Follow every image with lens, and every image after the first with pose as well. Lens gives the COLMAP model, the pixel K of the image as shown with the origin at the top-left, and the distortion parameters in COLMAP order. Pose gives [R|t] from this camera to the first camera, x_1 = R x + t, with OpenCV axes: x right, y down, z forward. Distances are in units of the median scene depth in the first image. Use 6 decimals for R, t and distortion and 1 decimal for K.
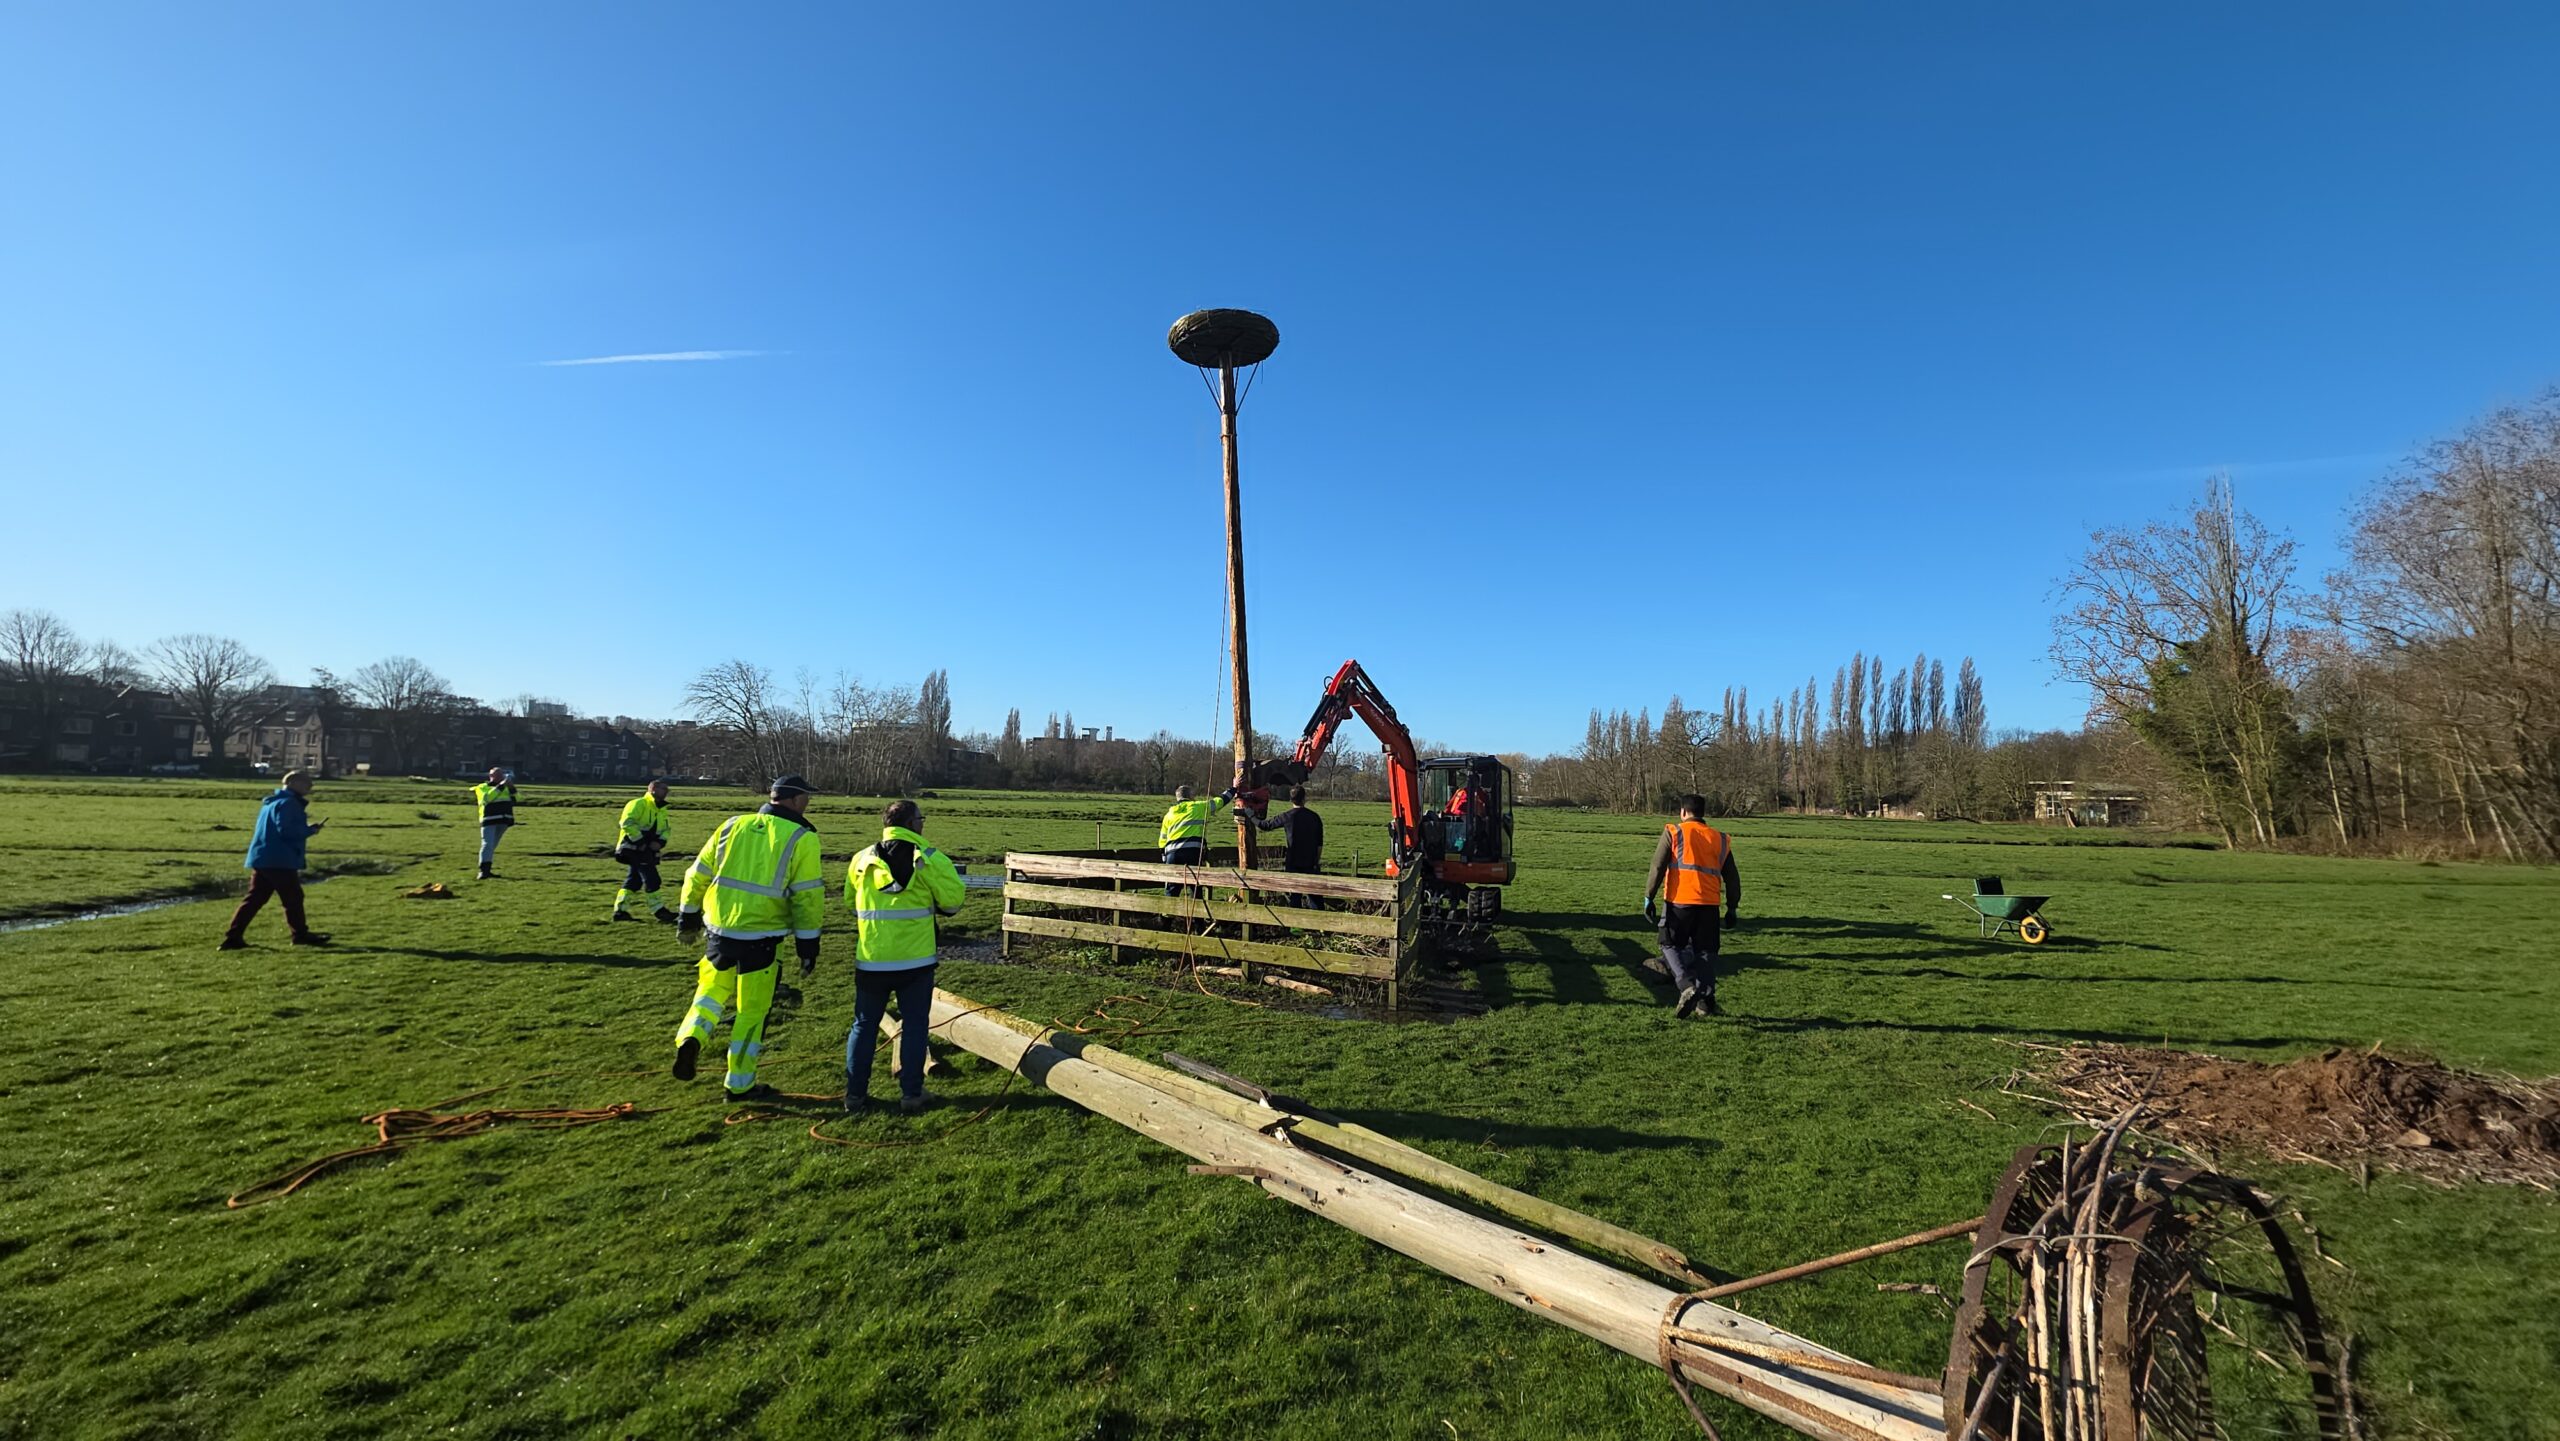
lens RADIAL K [[1009.8, 0, 1291.7], [0, 1009.8, 695.1], [0, 0, 1]] dist [0.014467, -0.008242]
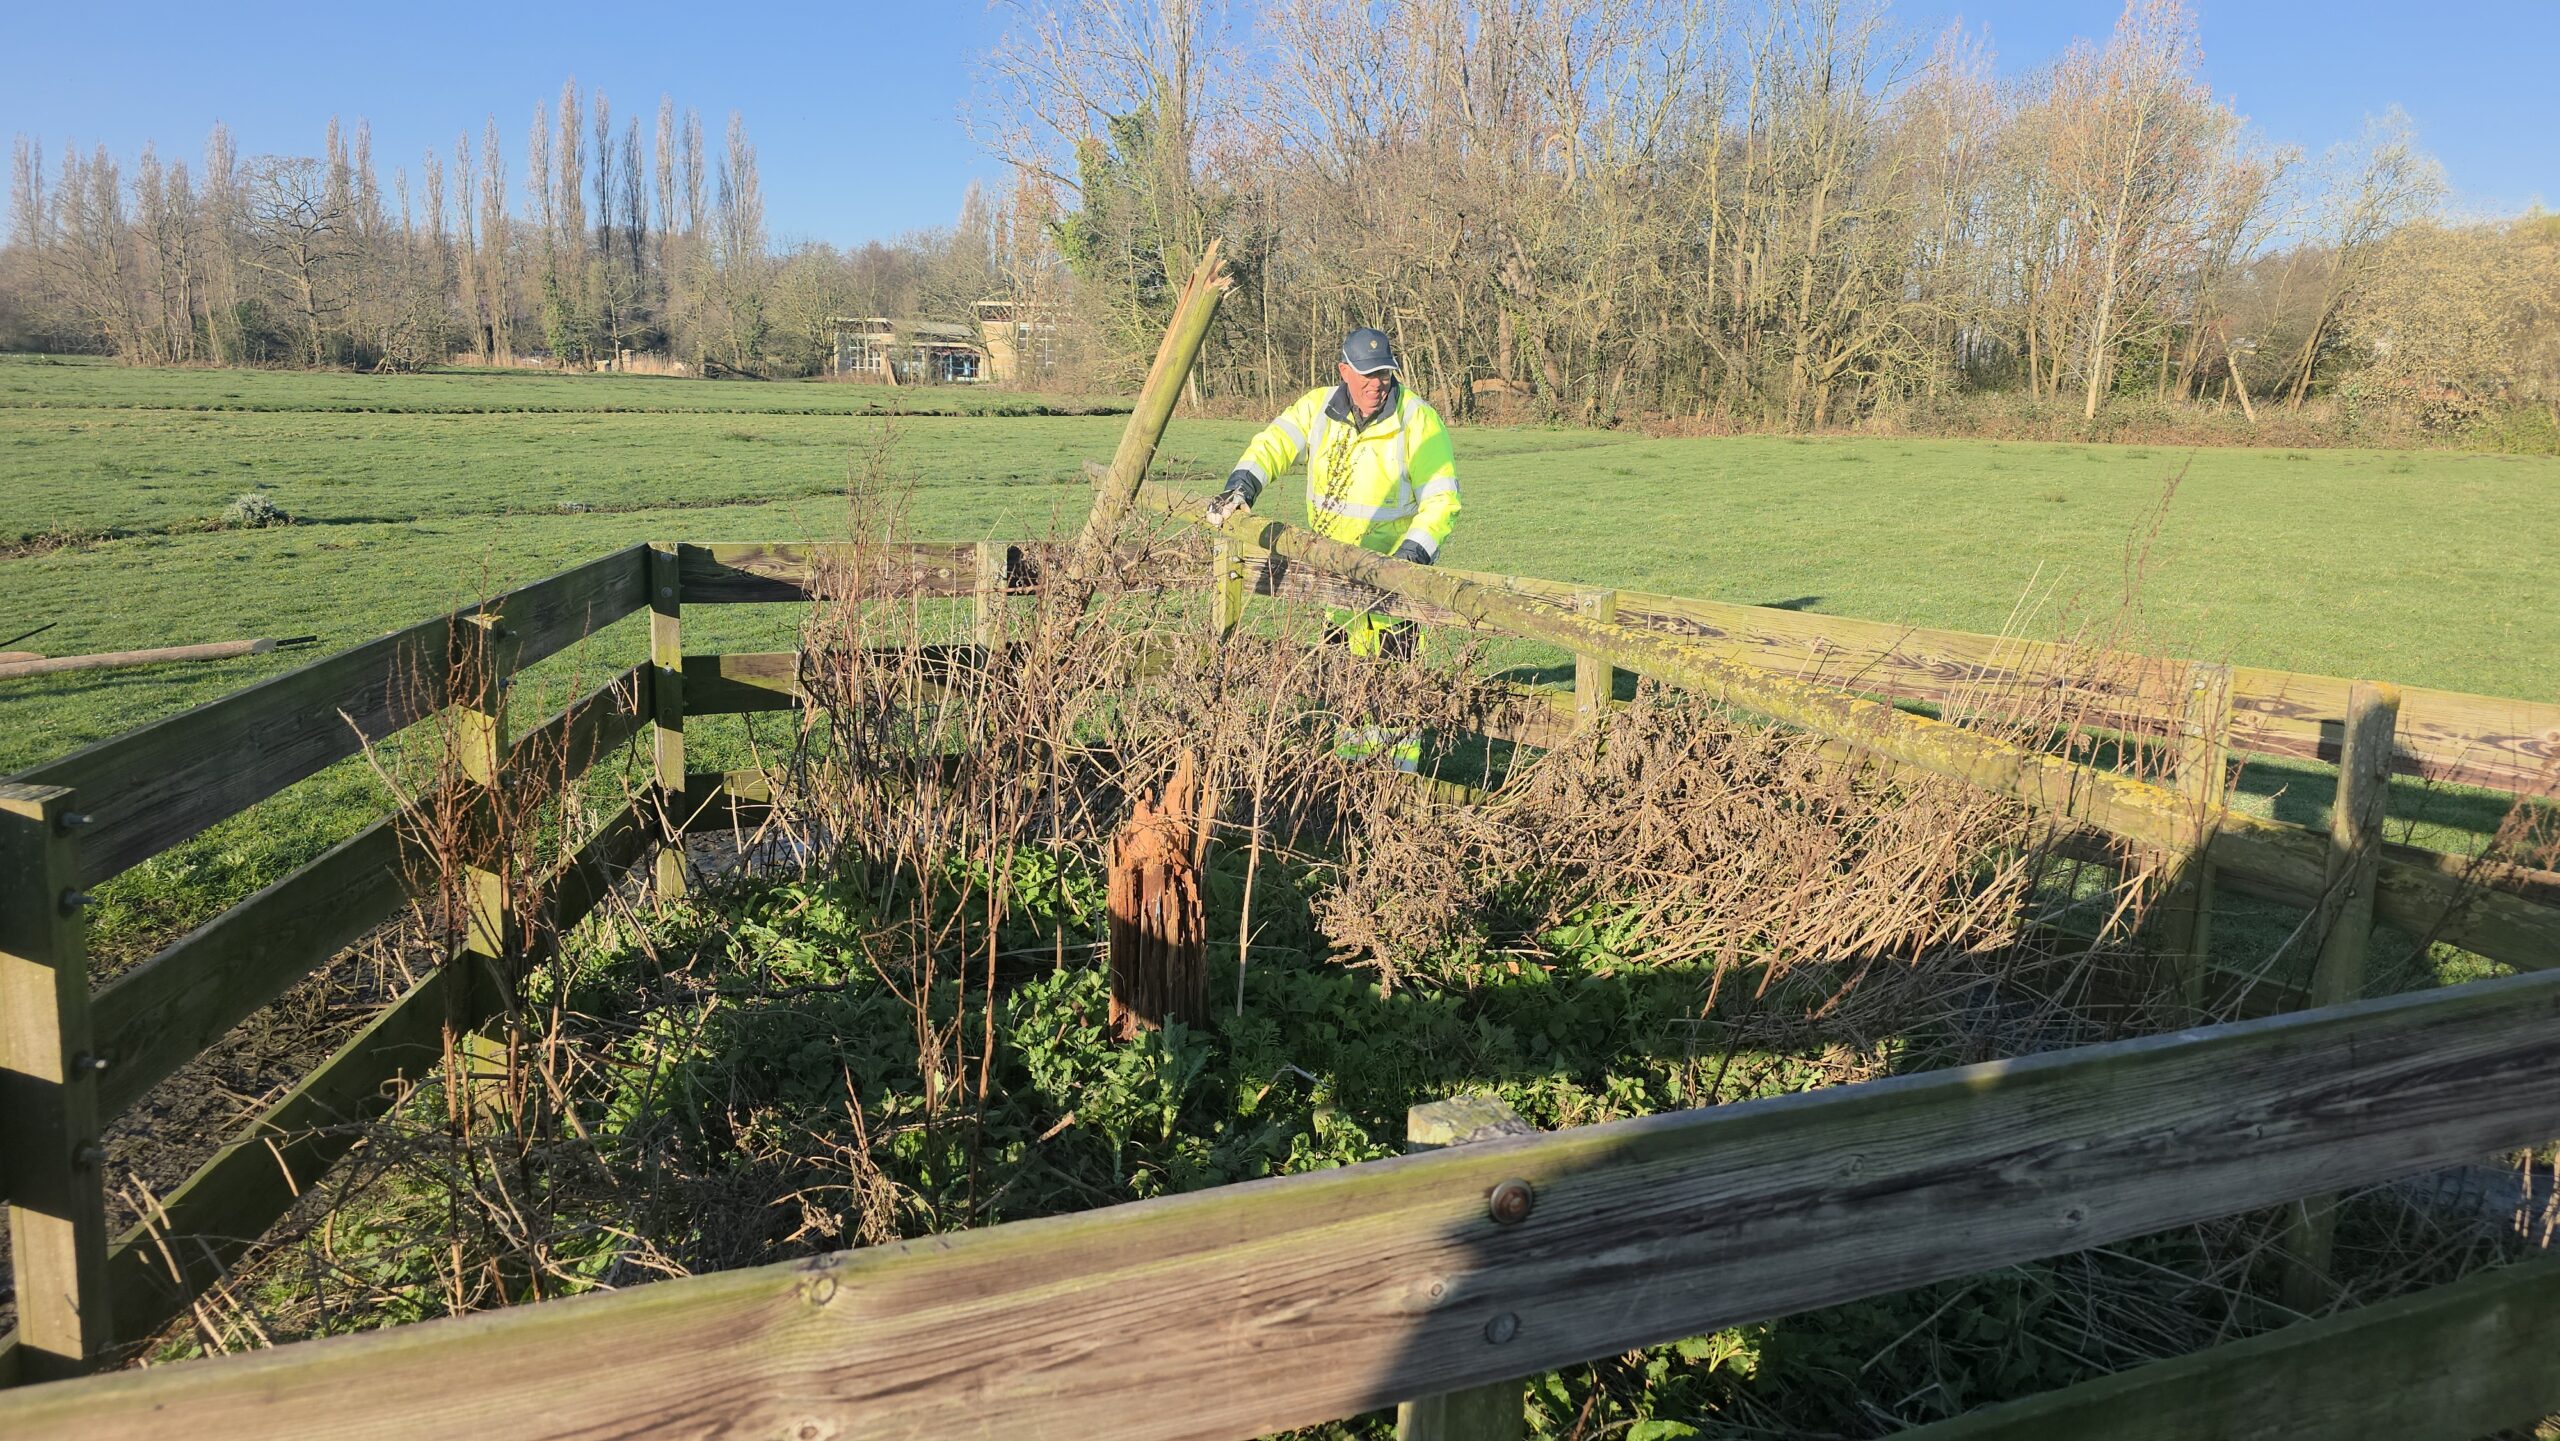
lens RADIAL K [[1706.0, 0, 1277.3], [0, 1706.0, 708.7], [0, 0, 1]] dist [0.052070, -0.042644]
pose [[0.603225, -0.160328, 0.781290, -0.062727], [-0.087893, 0.960258, 0.264915, 0.023024], [-0.792713, -0.228474, 0.565160, 0.202762]]
